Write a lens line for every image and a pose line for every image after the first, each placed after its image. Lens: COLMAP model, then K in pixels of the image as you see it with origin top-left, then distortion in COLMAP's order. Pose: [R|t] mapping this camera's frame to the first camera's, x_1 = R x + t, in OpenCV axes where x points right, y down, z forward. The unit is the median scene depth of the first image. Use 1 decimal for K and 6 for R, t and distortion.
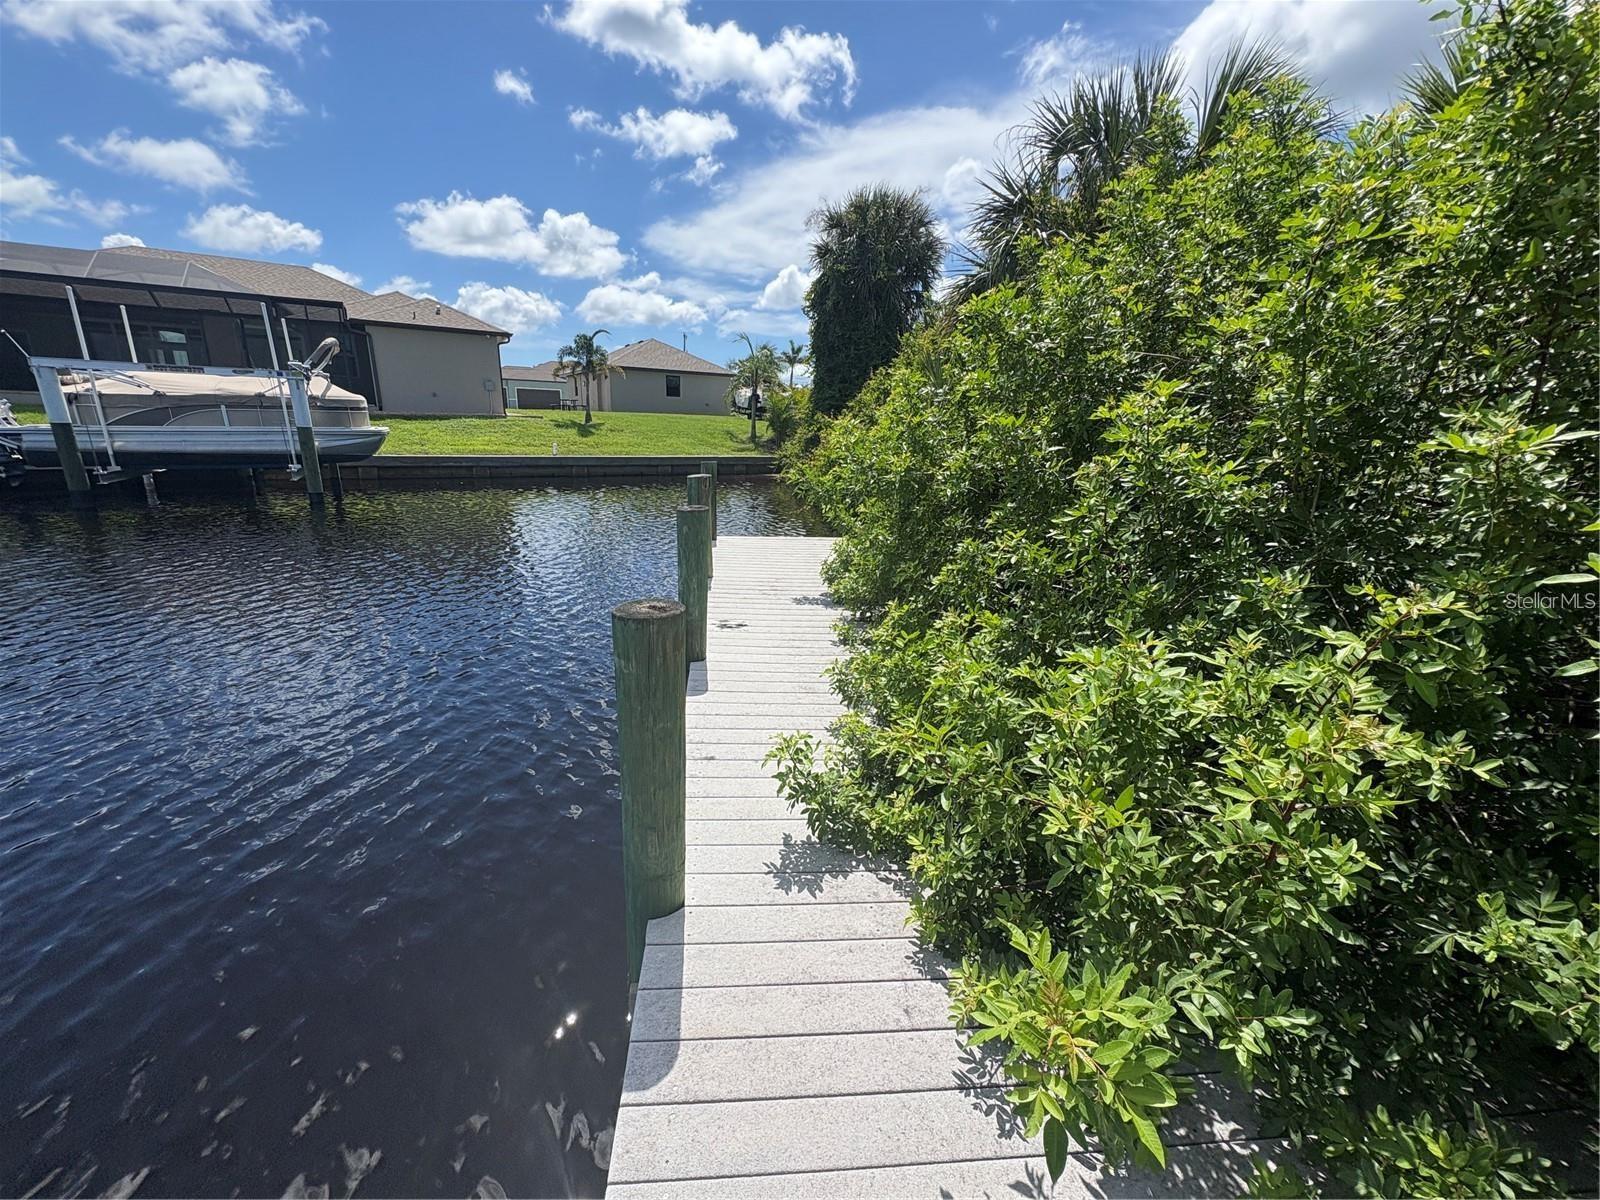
lens RADIAL K [[633.9, 0, 800.0], [0, 633.9, 600.0], [0, 0, 1]] dist [0.000187, -0.000344]
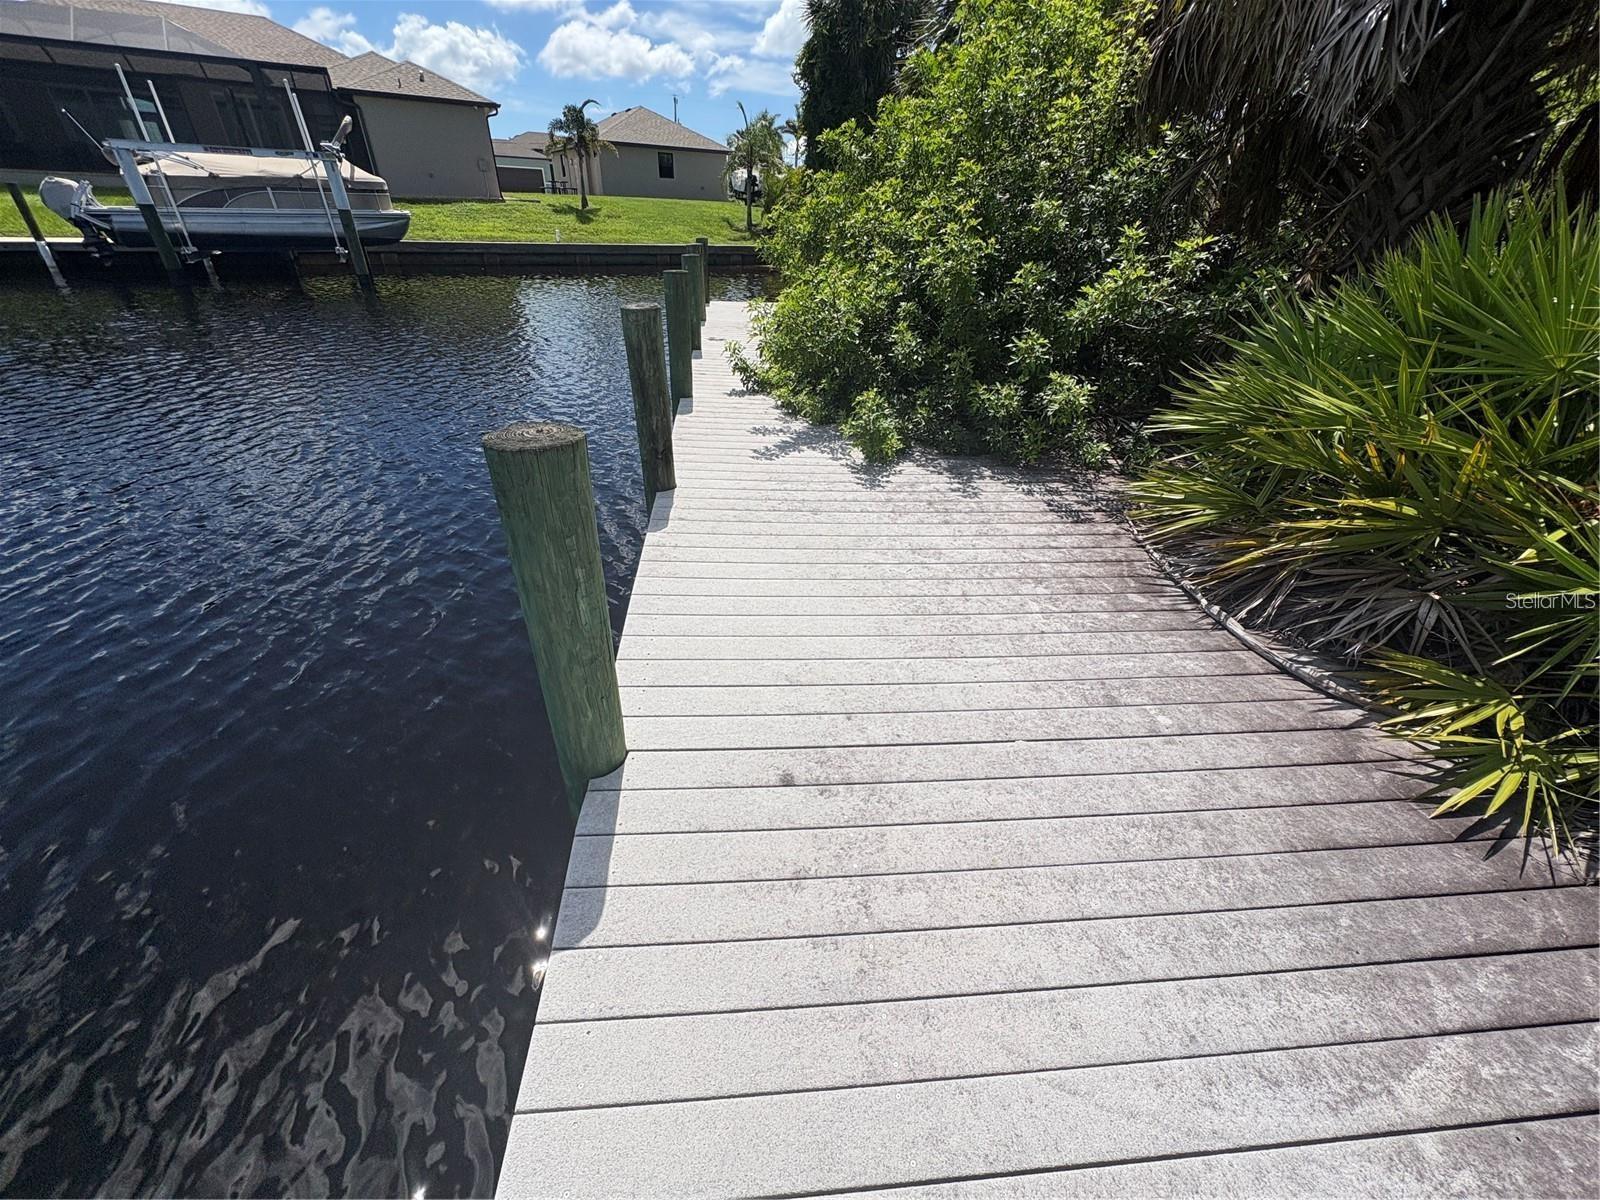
lens RADIAL K [[633.9, 0, 800.0], [0, 633.9, 600.0], [0, 0, 1]] dist [0.000187, -0.000344]
pose [[0.999917, 0.009250, -0.009008, 0.041264], [-0.006429, 0.961718, 0.273965, 0.075196], [0.011197, -0.273884, 0.961698, -0.246625]]
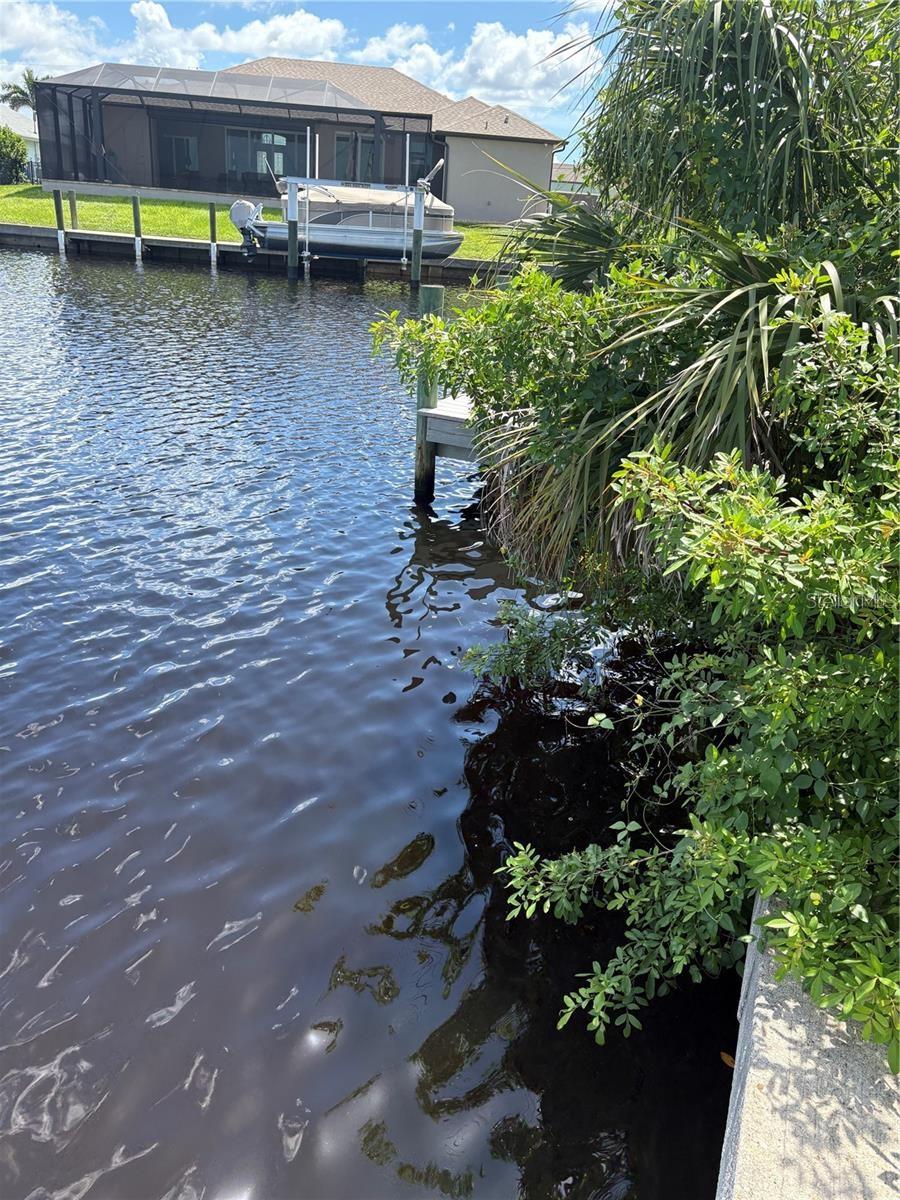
lens RADIAL K [[897.7, 0, 450.0], [0, 897.7, 600.0], [0, 0, 1]] dist [0.003294, 0.002476]
pose [[0.877673, 0.215463, -0.428096, 0.256543], [-0.168706, 0.974968, 0.144831, 0.197313], [0.448586, -0.054892, 0.892053, -0.686282]]
